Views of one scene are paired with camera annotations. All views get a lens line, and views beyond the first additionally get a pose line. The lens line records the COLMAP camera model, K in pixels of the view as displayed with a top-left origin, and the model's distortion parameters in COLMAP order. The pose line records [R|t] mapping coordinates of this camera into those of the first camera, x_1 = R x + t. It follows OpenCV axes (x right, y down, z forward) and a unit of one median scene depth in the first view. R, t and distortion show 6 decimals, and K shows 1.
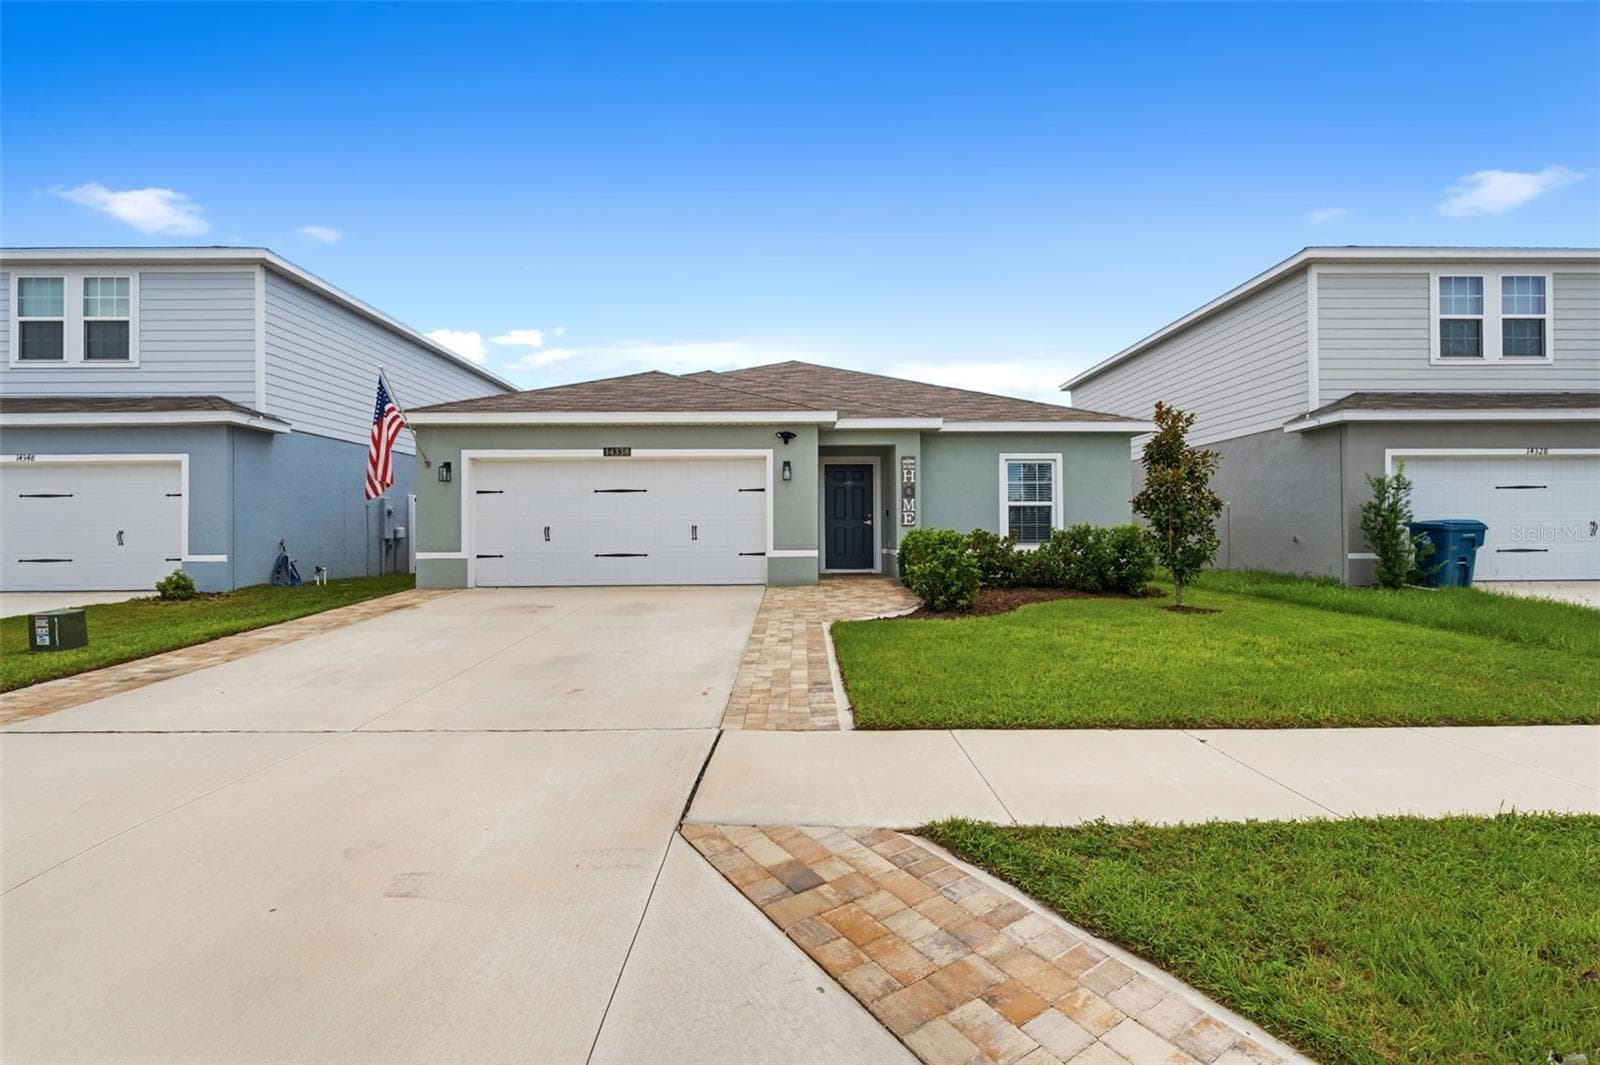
lens RADIAL K [[708.9, 0, 802.8], [0, 708.9, 529.8], [0, 0, 1]] dist [-0.000235, -0.000133]
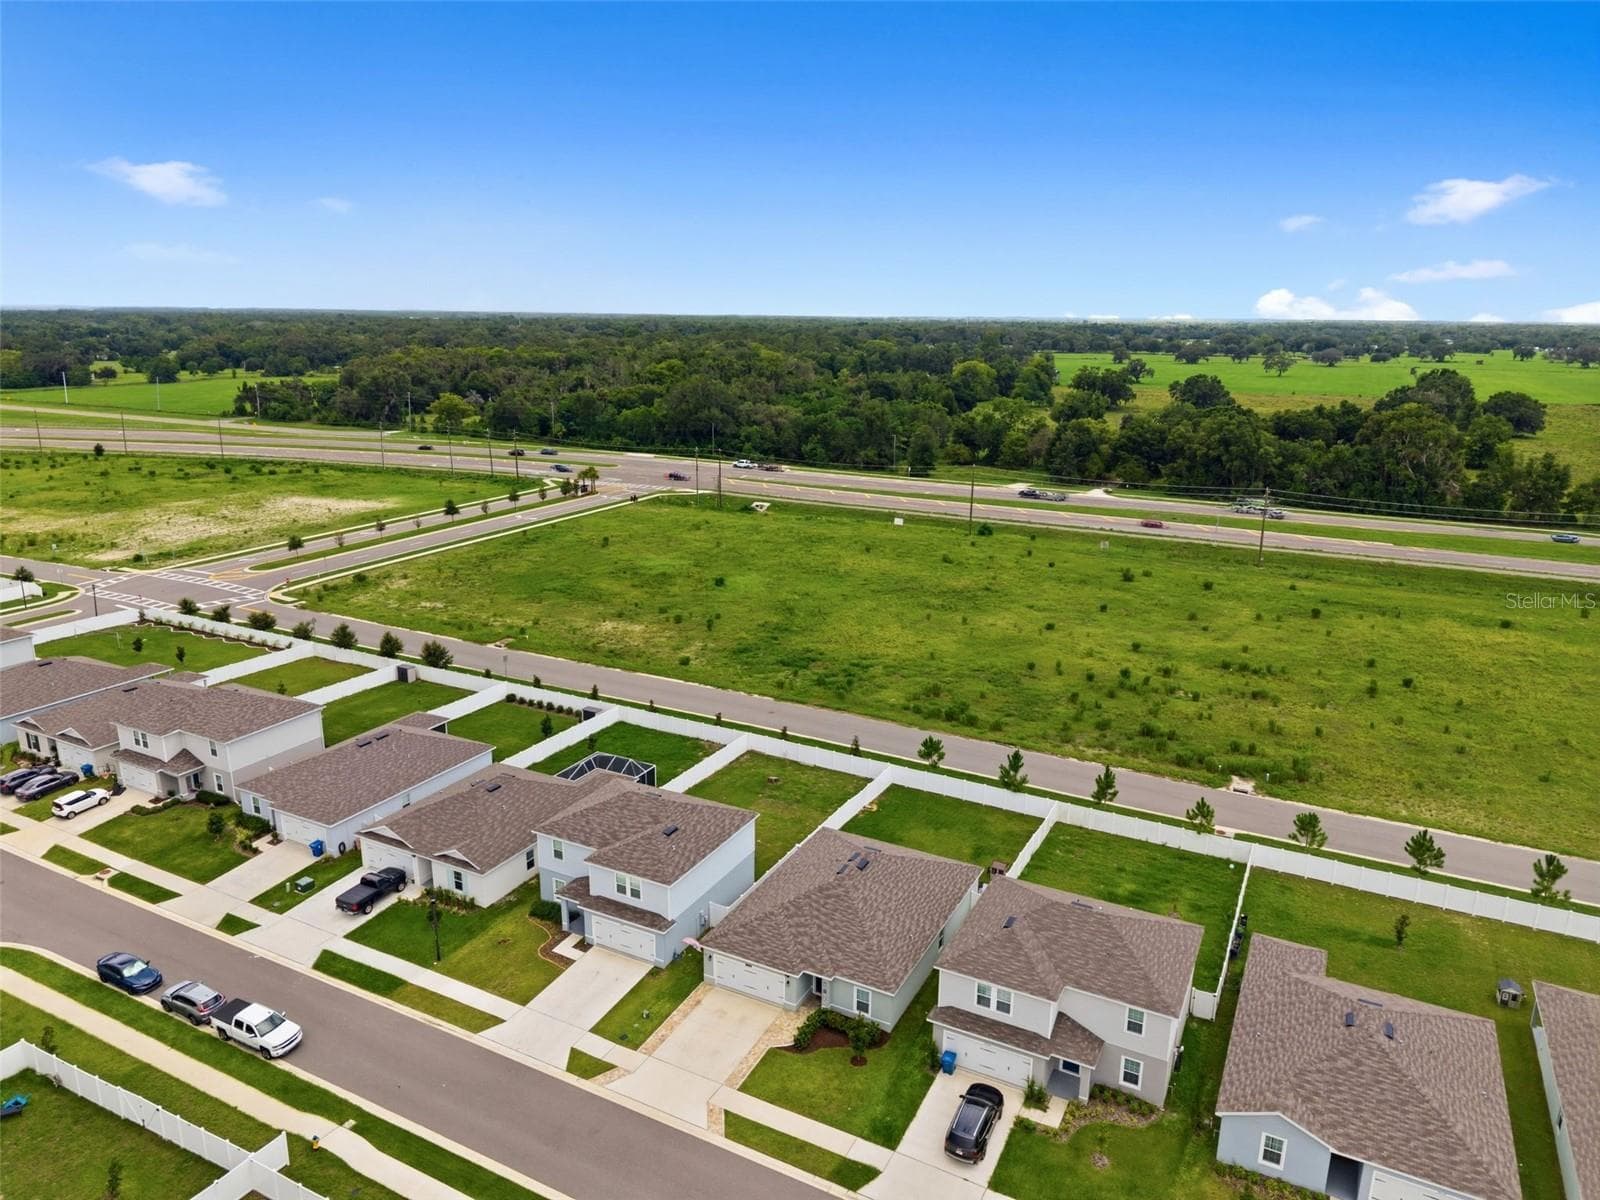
lens RADIAL K [[1066.9, 0, 800.0], [0, 1066.9, 600.0], [0, 0, 1]] dist [0.044007, -0.046484]
pose [[0.881630, 0.136002, -0.451920, 2.233176], [-0.012496, 0.963969, 0.265720, -3.412219], [0.471775, -0.228620, 0.851564, -3.193585]]
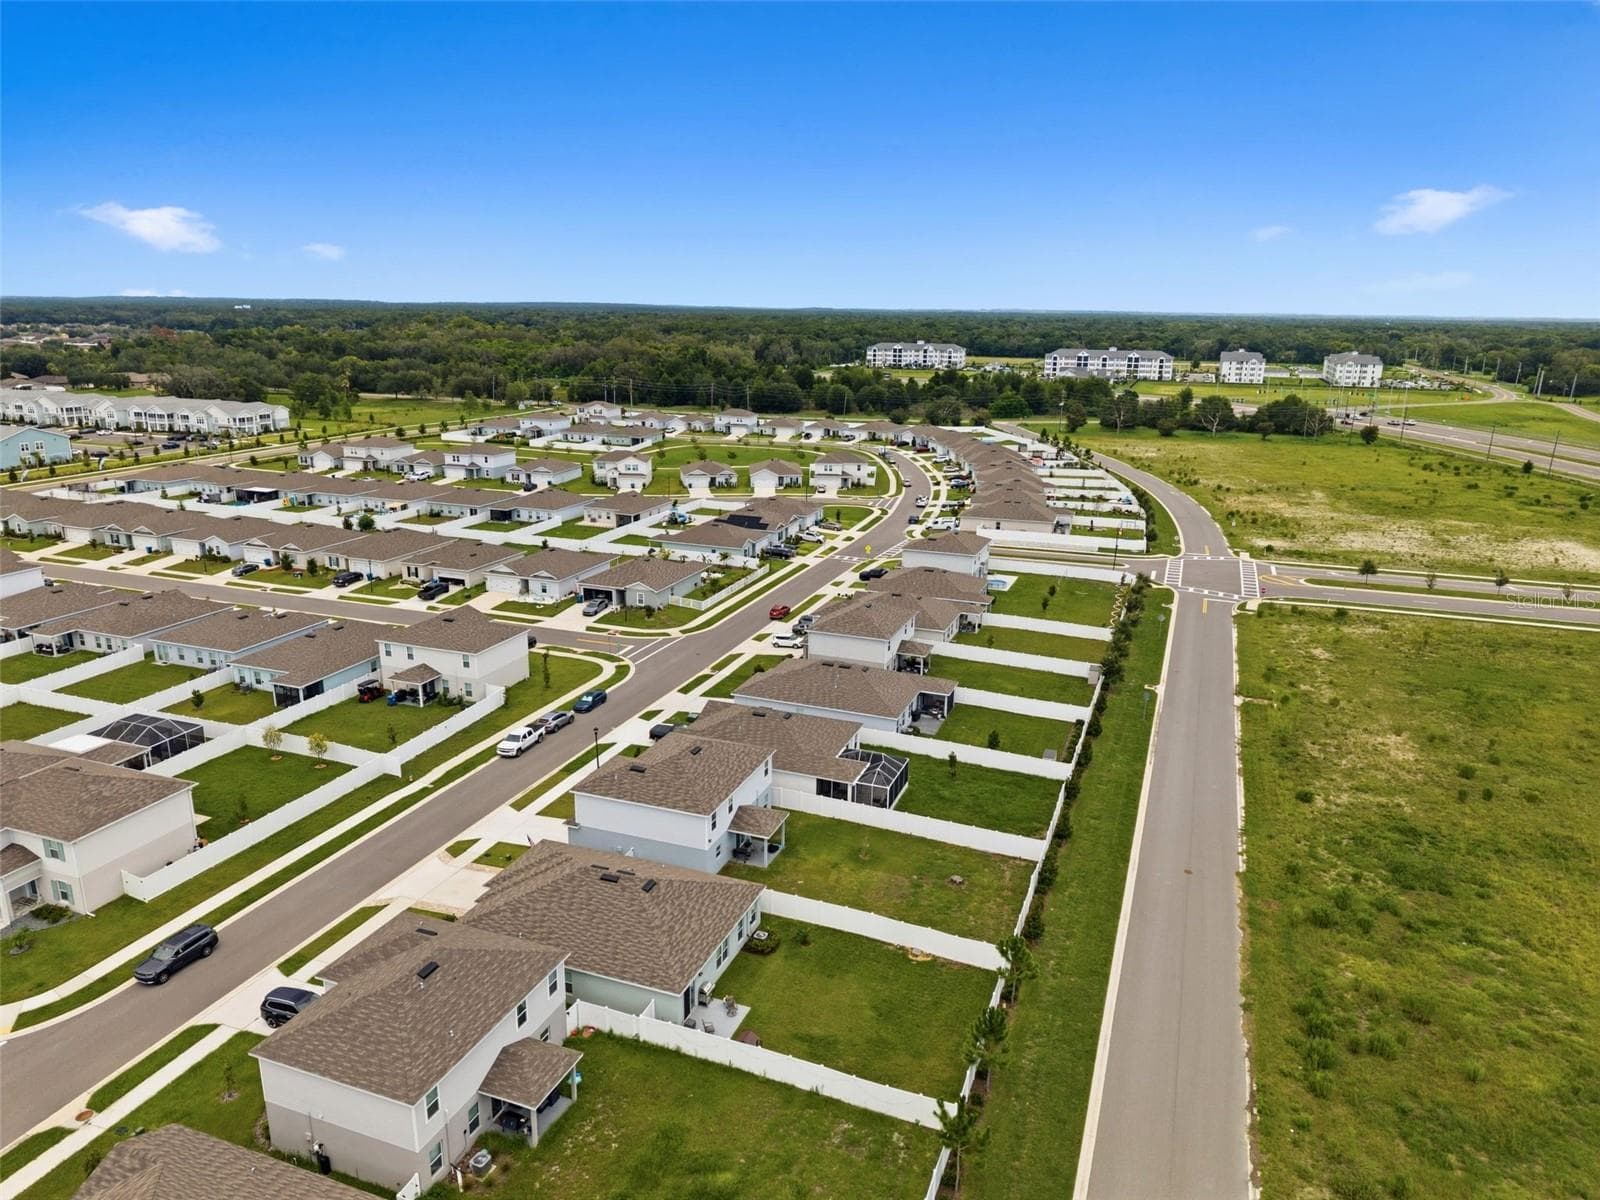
lens RADIAL K [[1055.8, 0, 805.3], [0, 1055.8, 619.7], [0, 0, 1]] dist [0.064329, -0.099195]
pose [[-0.361104, 0.260398, -0.895431, 4.401306], [-0.005014, 0.959665, 0.281100, -3.326323], [0.932512, 0.105996, -0.345233, 4.606719]]
